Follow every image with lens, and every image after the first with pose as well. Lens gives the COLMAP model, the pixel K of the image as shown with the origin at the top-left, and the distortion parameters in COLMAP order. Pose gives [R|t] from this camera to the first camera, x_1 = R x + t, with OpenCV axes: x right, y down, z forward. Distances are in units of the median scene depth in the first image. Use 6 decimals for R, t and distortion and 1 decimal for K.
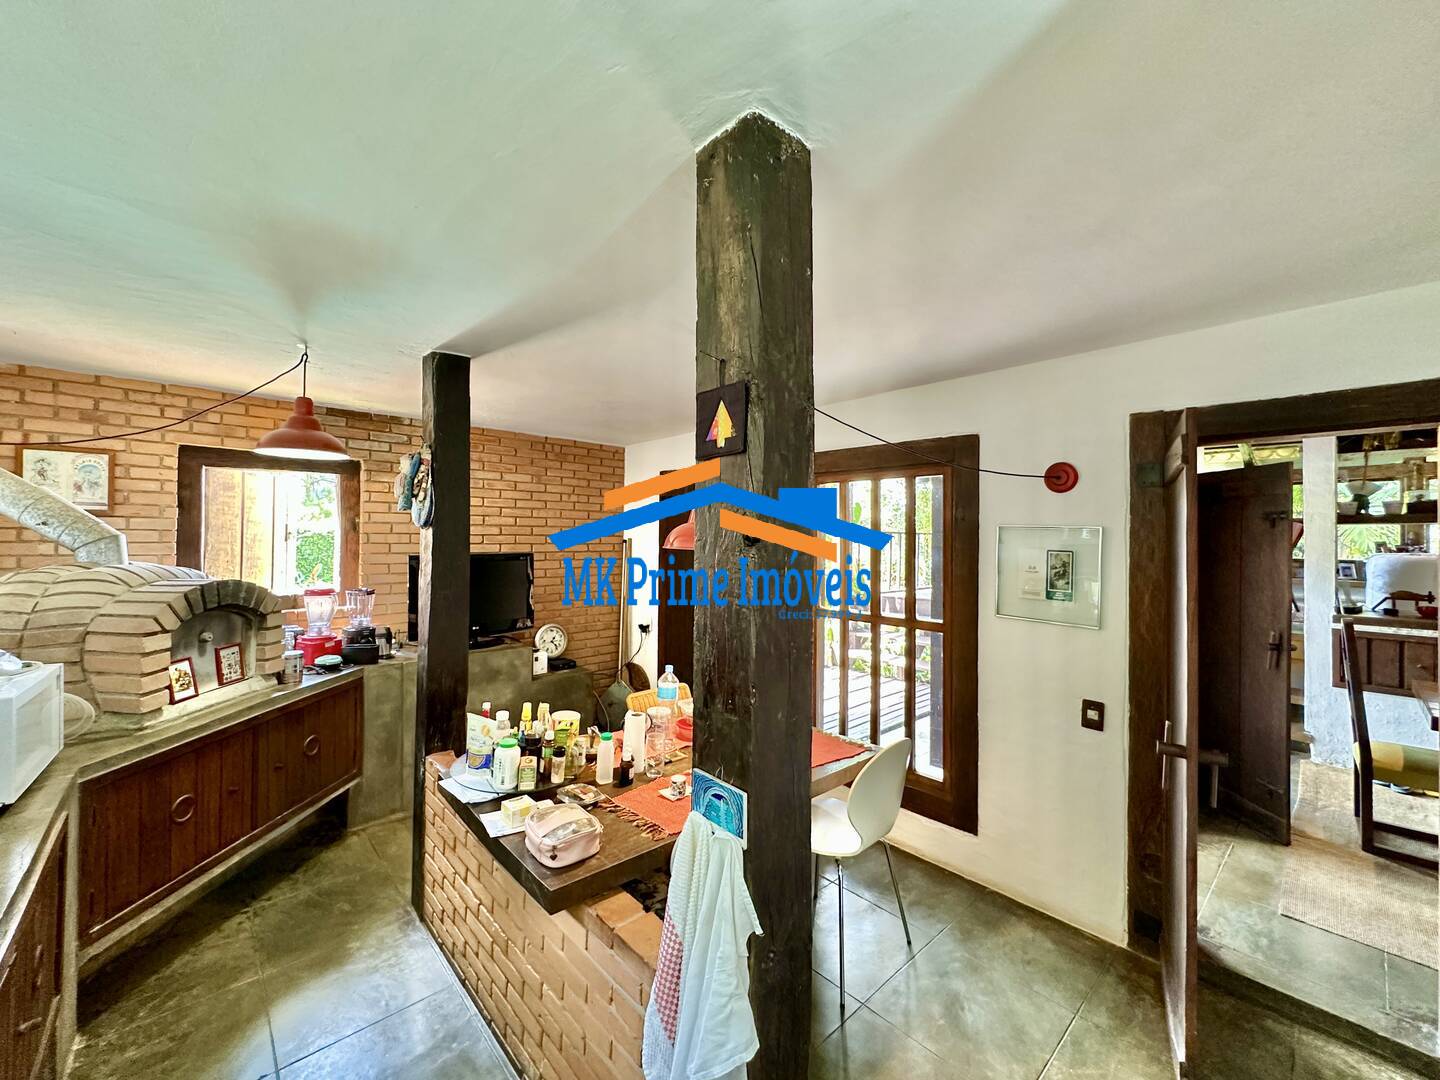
lens RADIAL K [[583.3, 0, 722.9], [0, 583.3, 527.2], [0, 0, 1]] dist [-0.004424, 0.000192]
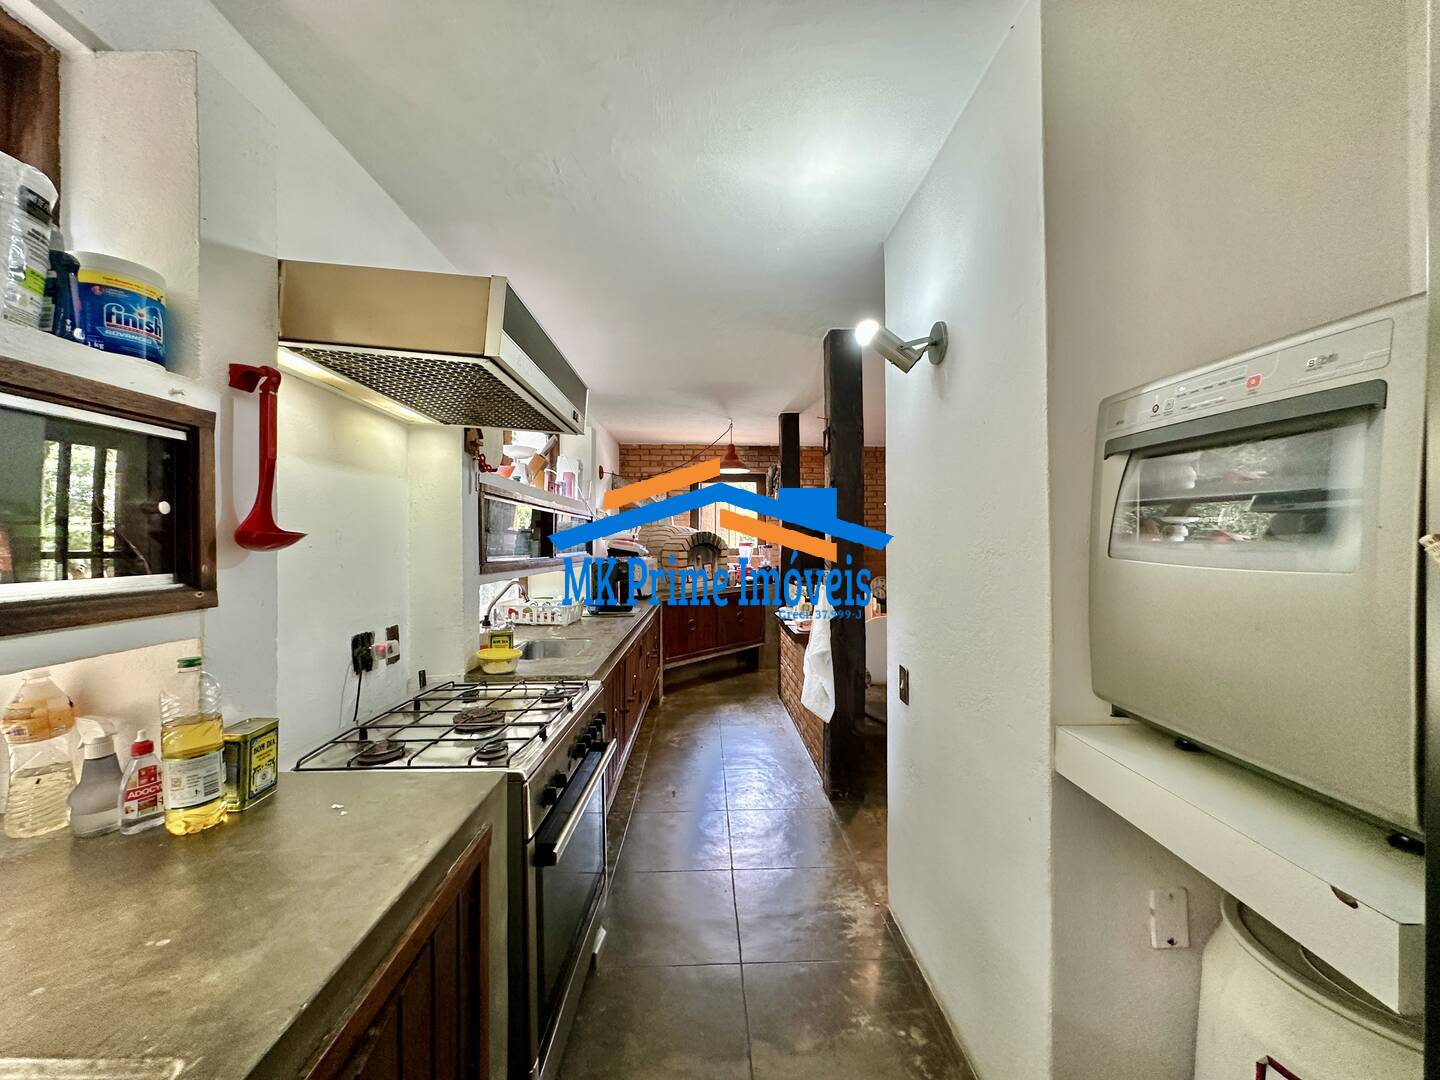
lens RADIAL K [[583.3, 0, 722.8], [0, 583.3, 543.4], [0, 0, 1]] dist [-0.004424, 0.000192]
pose [[0.757309, -0.011338, -0.652959, 0.635142], [0.018614, 0.999818, 0.004229, 0.128472], [0.652792, -0.015357, 0.757382, -0.628154]]
